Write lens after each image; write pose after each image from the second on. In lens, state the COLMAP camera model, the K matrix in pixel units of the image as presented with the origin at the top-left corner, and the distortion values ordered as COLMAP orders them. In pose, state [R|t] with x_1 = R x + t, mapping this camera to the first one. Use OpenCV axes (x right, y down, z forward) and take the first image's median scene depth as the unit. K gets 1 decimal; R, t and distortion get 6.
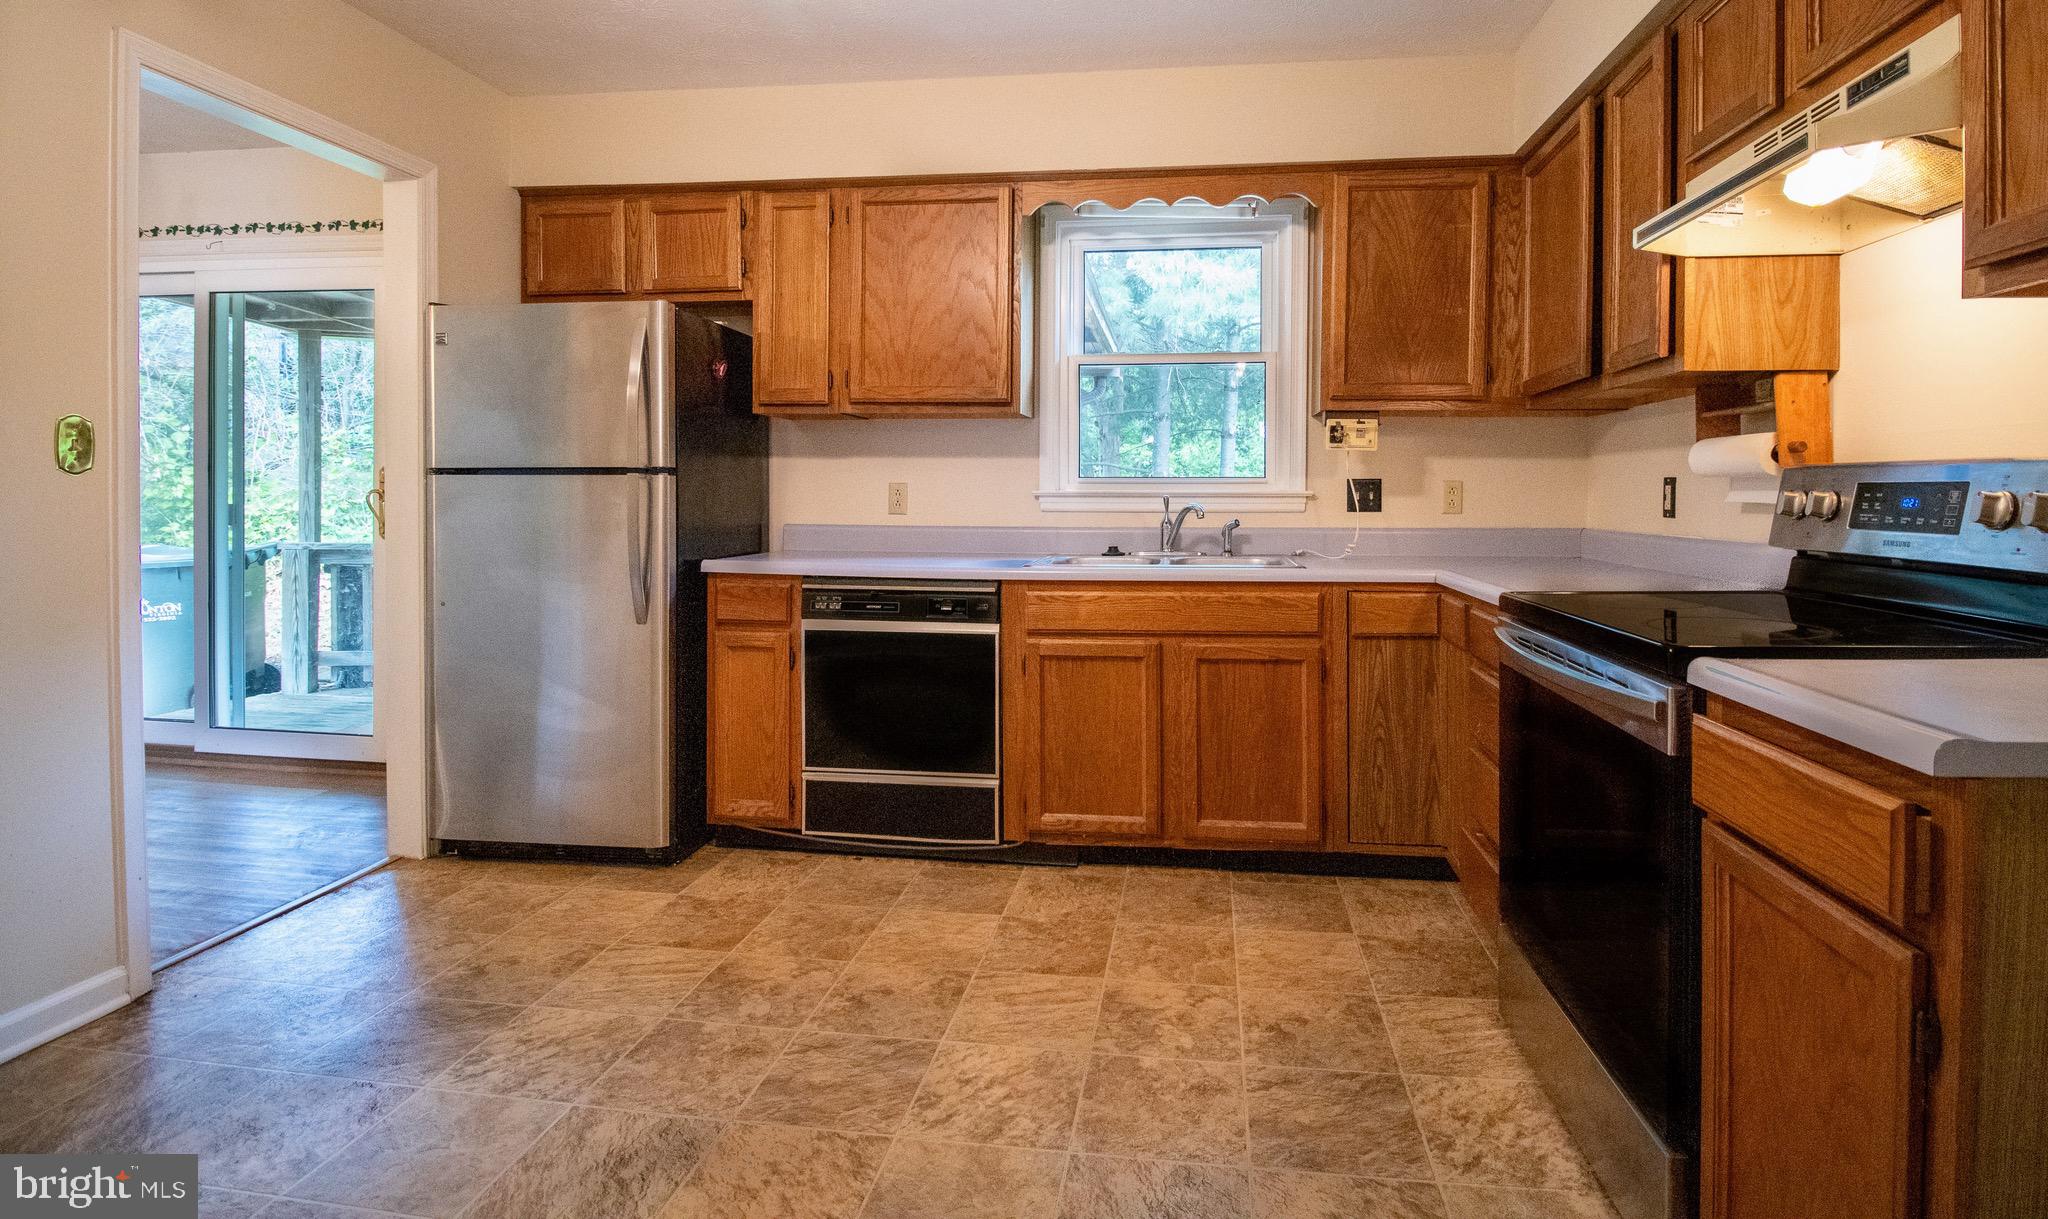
lens RADIAL K [[996.5, 0, 1076.7], [0, 996.5, 503.7], [0, 0, 1]] dist [-0.000129, -0.001490]
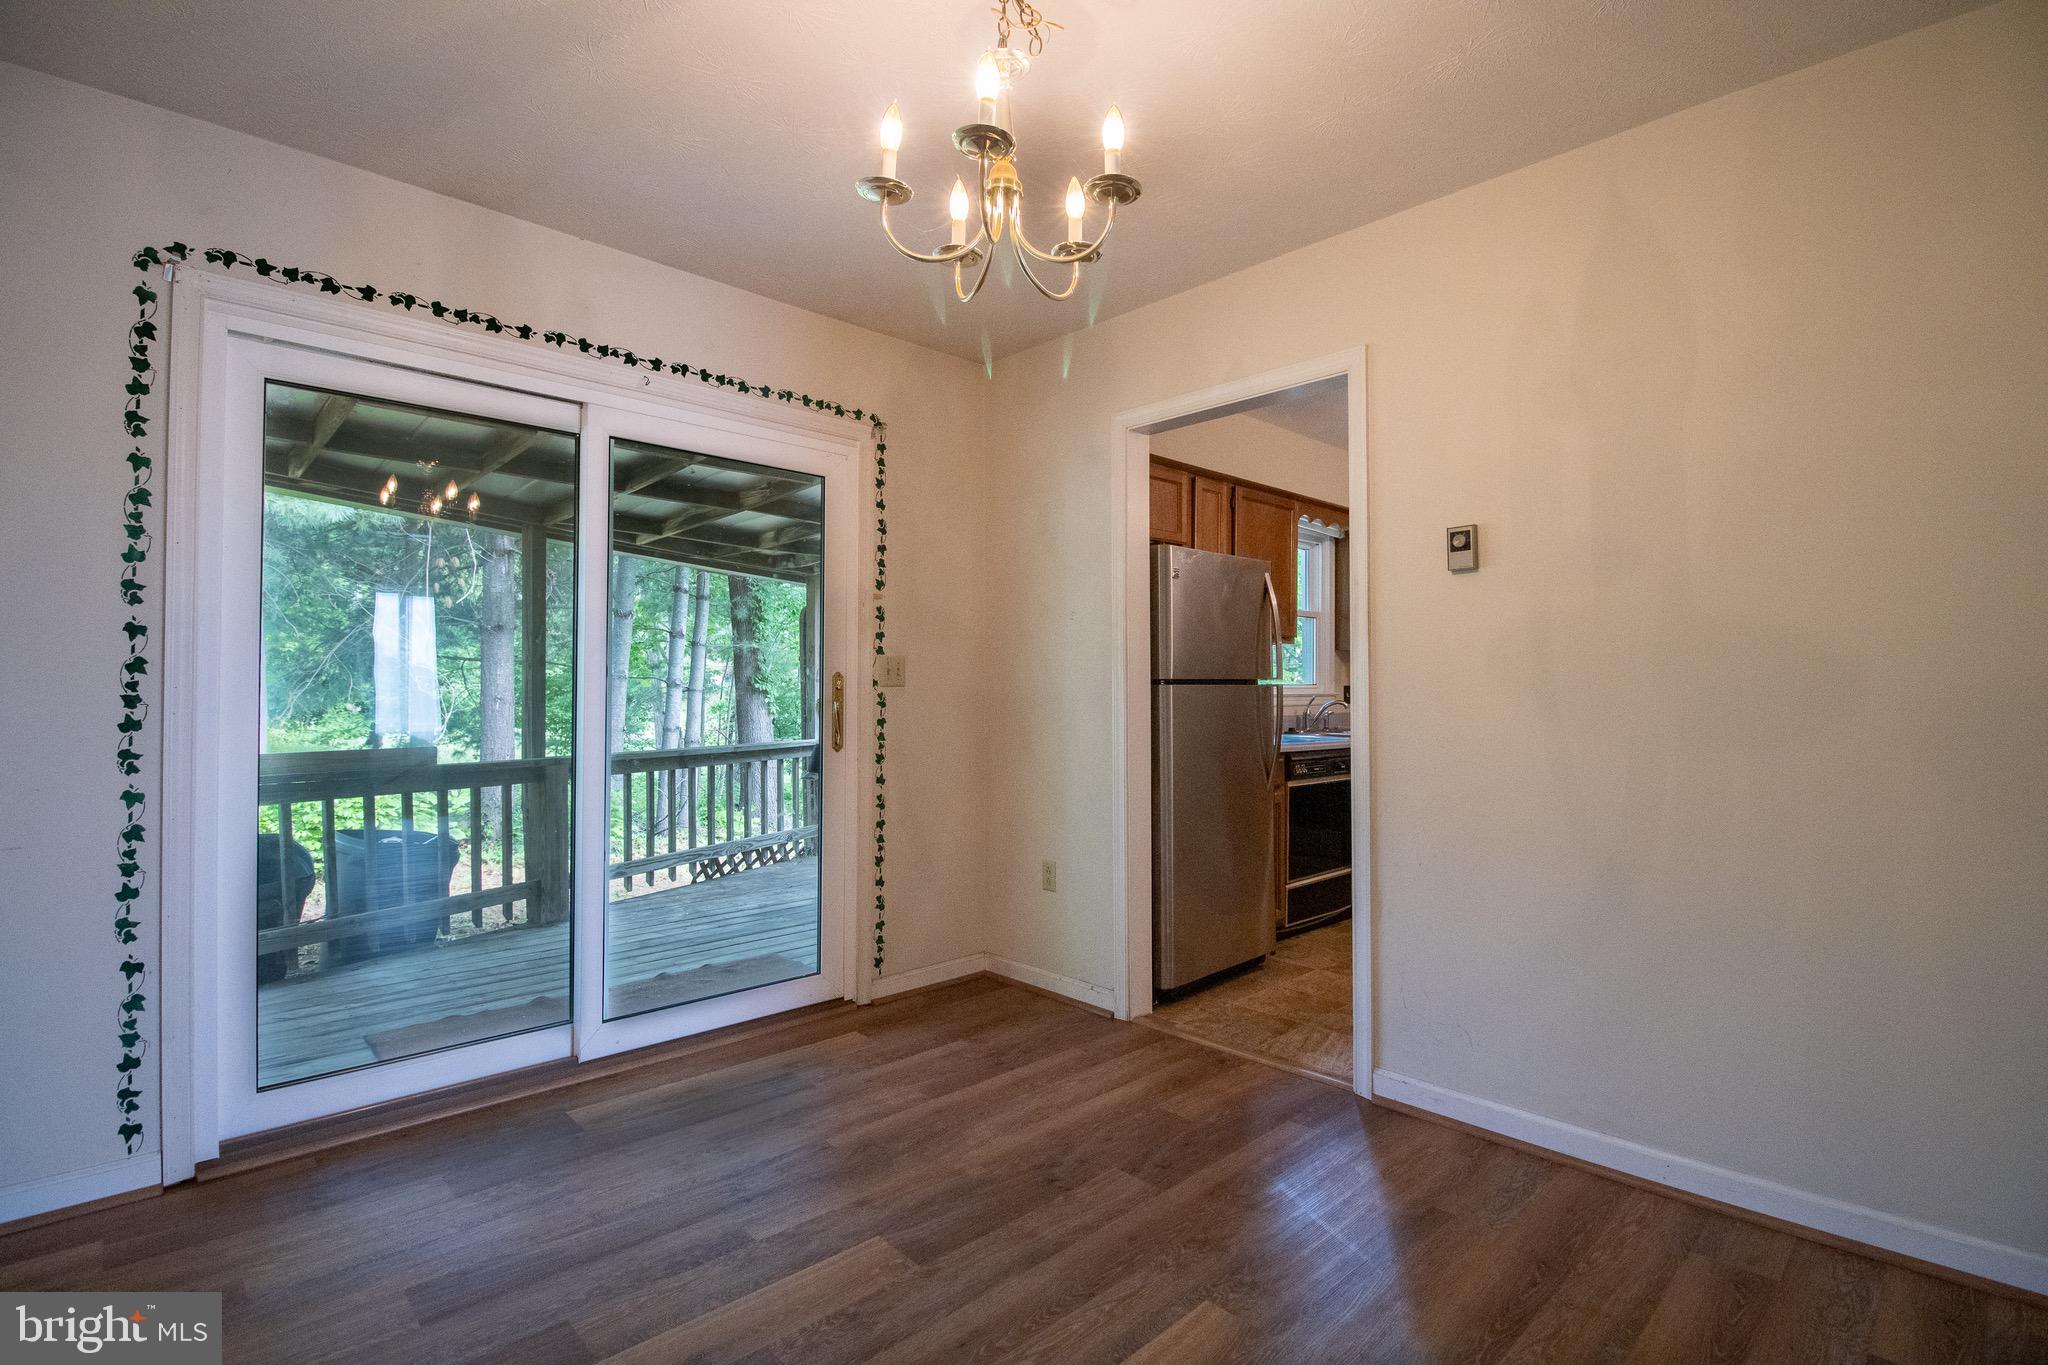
lens RADIAL K [[969.7, 0, 1027.6], [0, 969.7, 679.1], [0, 0, 1]] dist [0.001983, -0.000180]
pose [[0.628555, 0.005281, 0.777747, -1.674383], [0.012039, 0.999791, -0.016519, -0.017850], [-0.777672, 0.019746, 0.628360, 0.400061]]
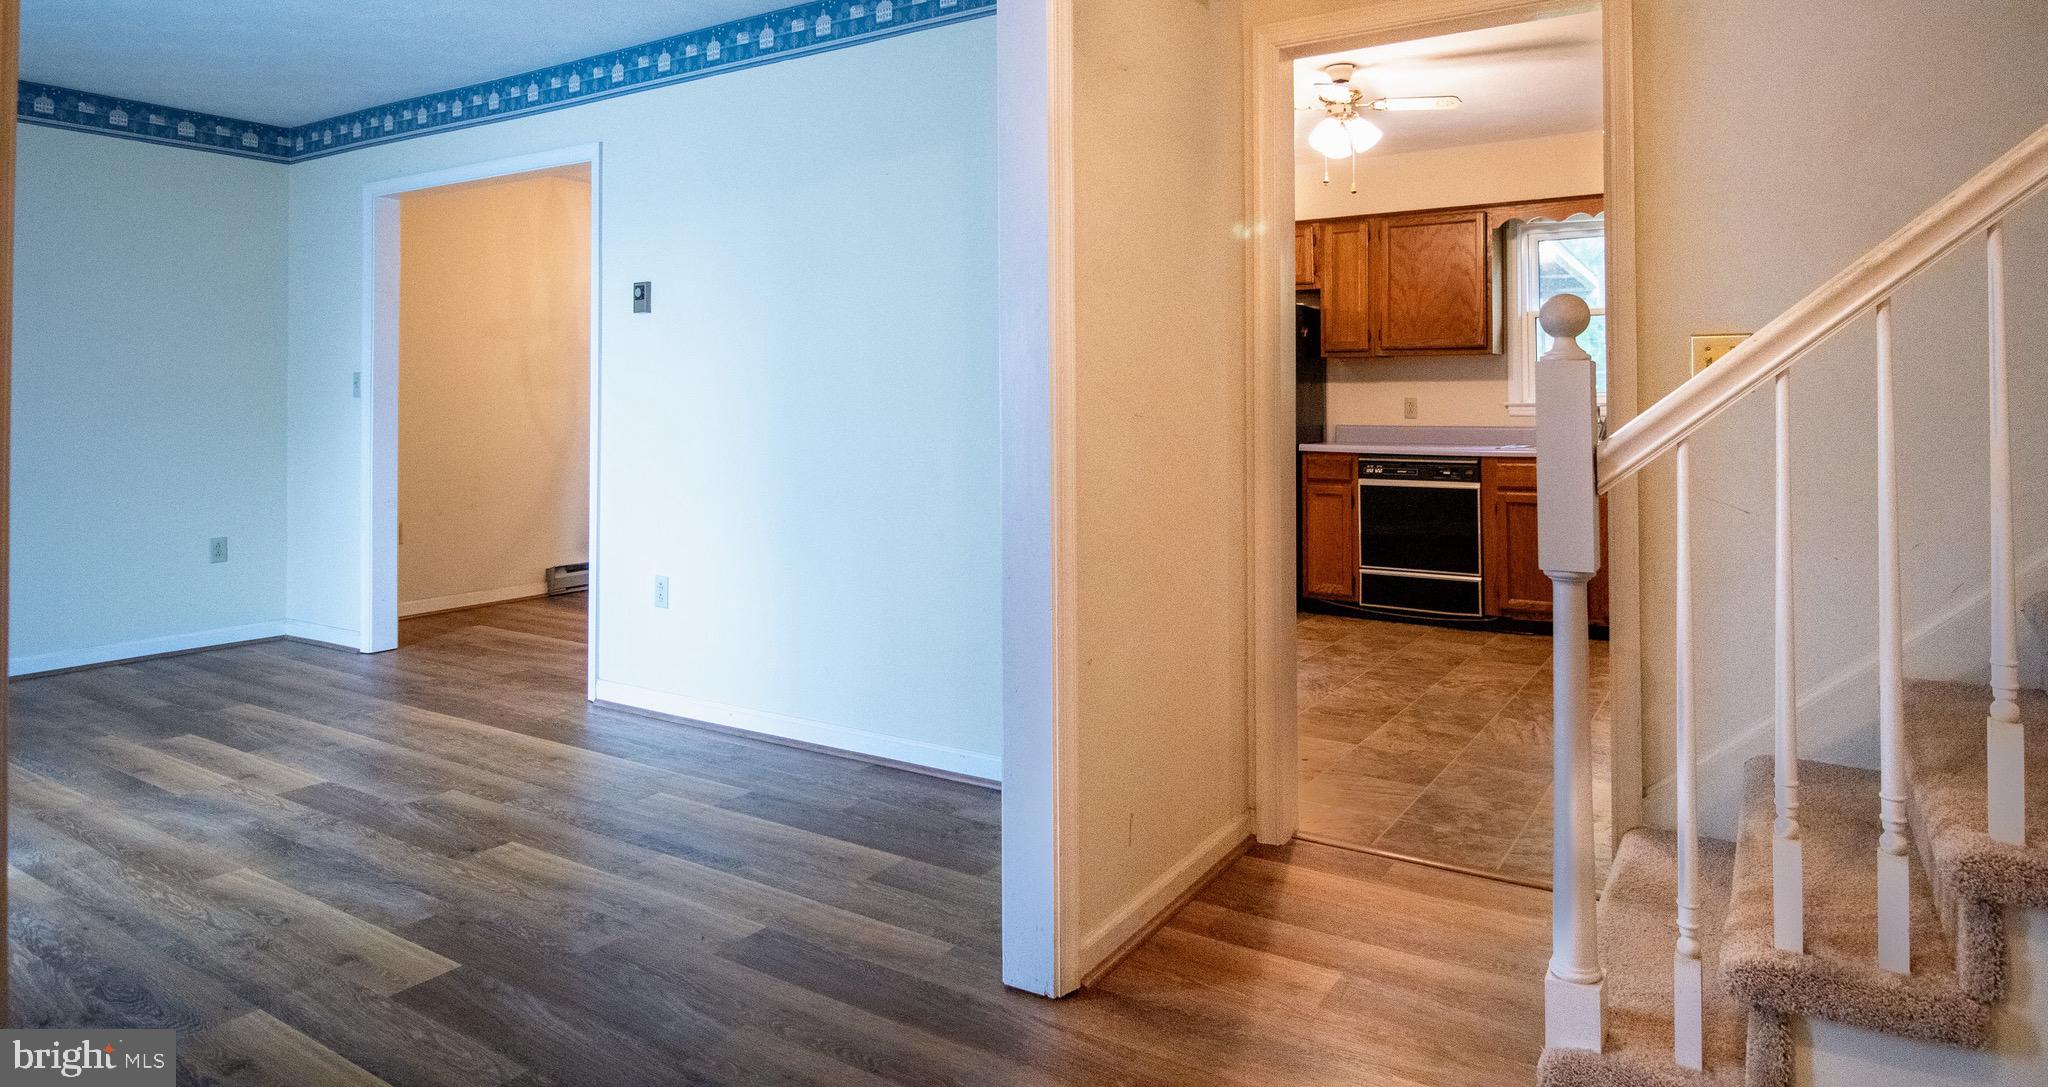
lens RADIAL K [[1162.0, 0, 1067.0], [0, 1162.0, 383.1], [0, 0, 1]] dist [-0.003092, -0.005328]
pose [[0.910609, -0.014829, -0.413004, 0.096726], [0.001373, 0.999459, -0.032857, 0.016970], [0.413268, 0.029353, 0.910136, -1.044993]]
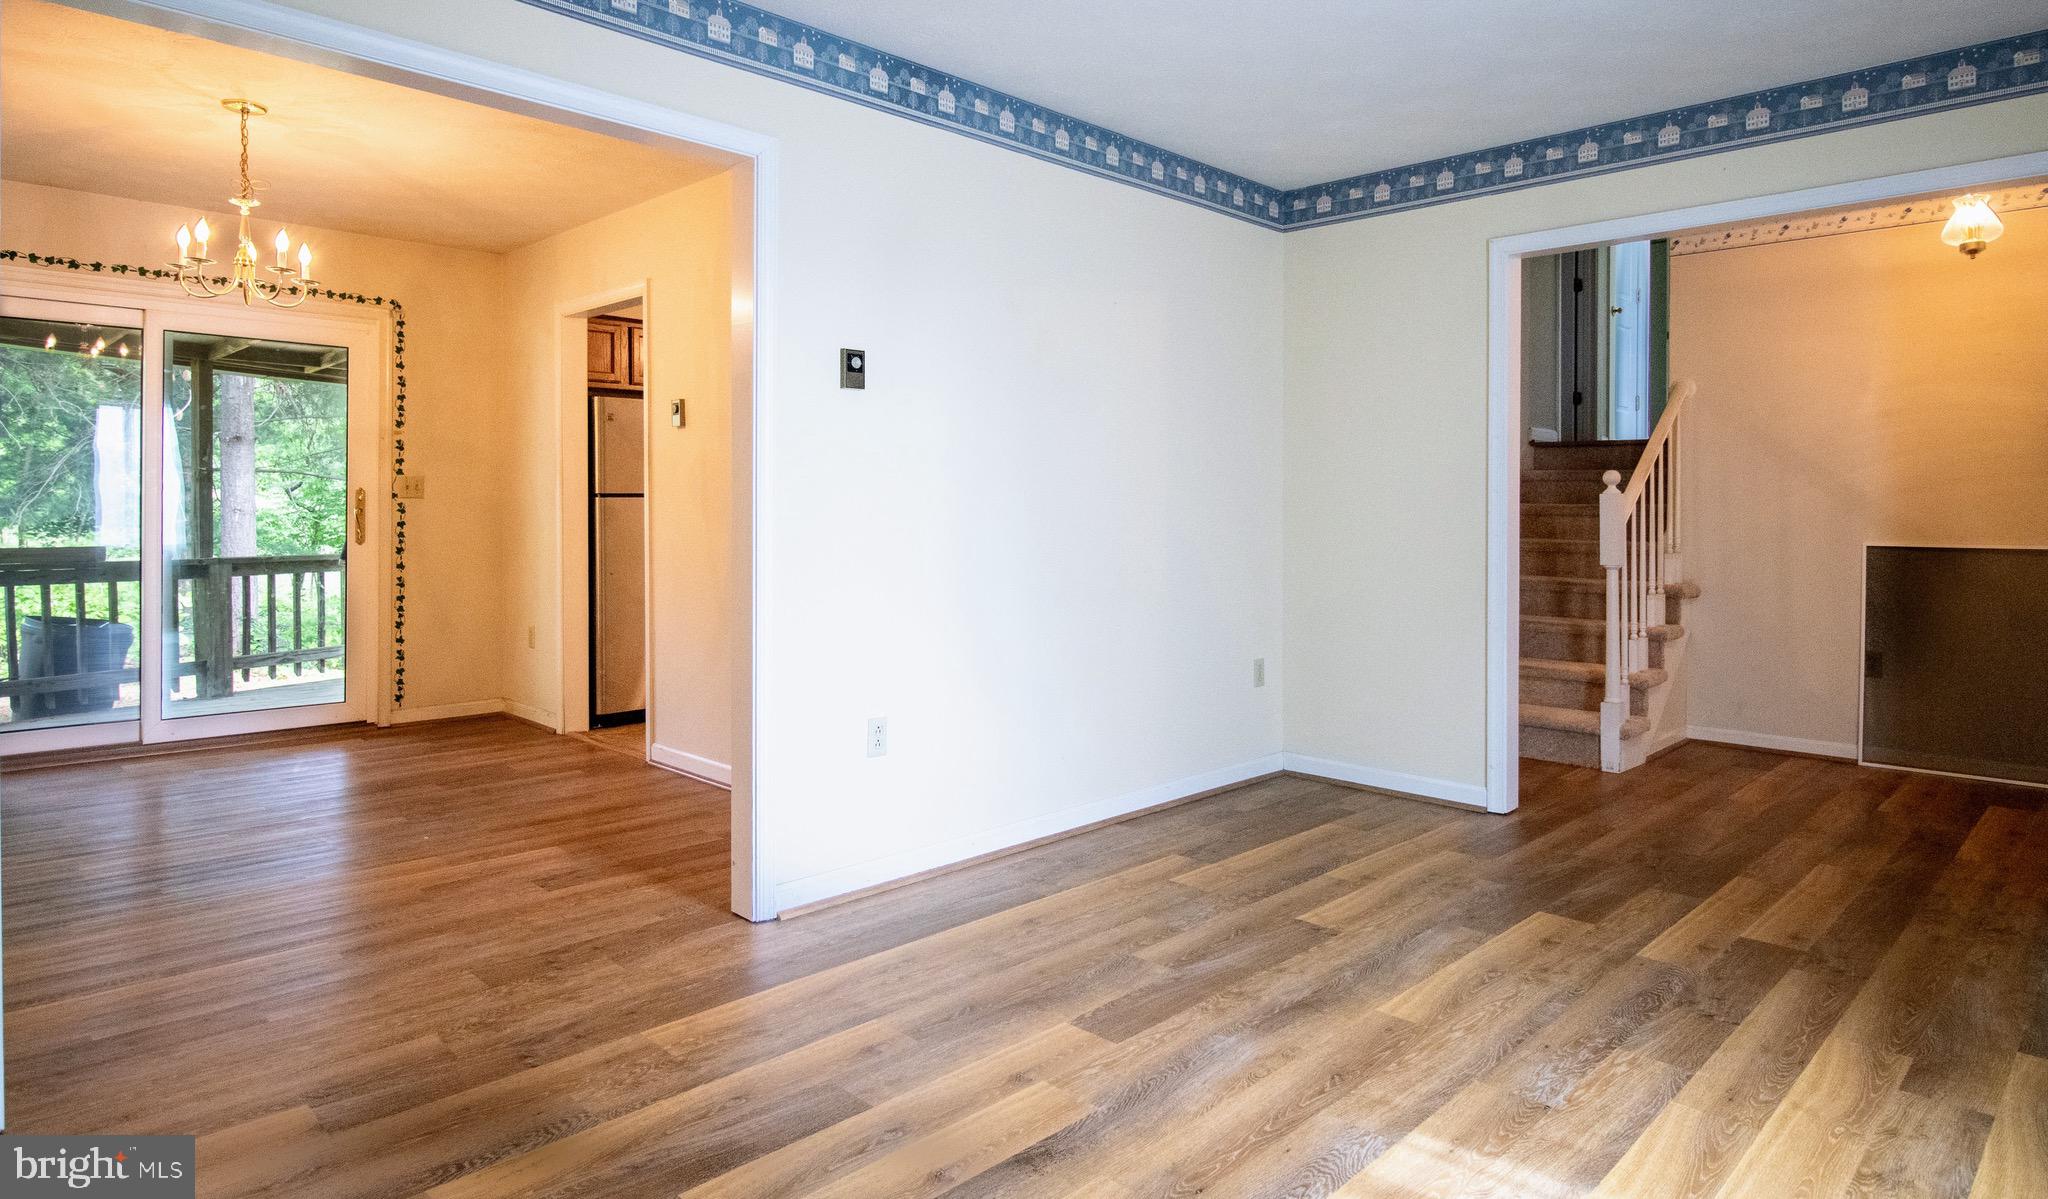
lens RADIAL K [[1186.2, 0, 1026.0], [0, 1186.2, 507.0], [0, 0, 1]] dist [-0.002489, 0.000702]
pose [[0.609554, -0.006058, 0.792721, -1.805547], [0.011378, 0.999935, -0.001108, -0.001102], [-0.792663, 0.009695, 0.609584, -0.787160]]
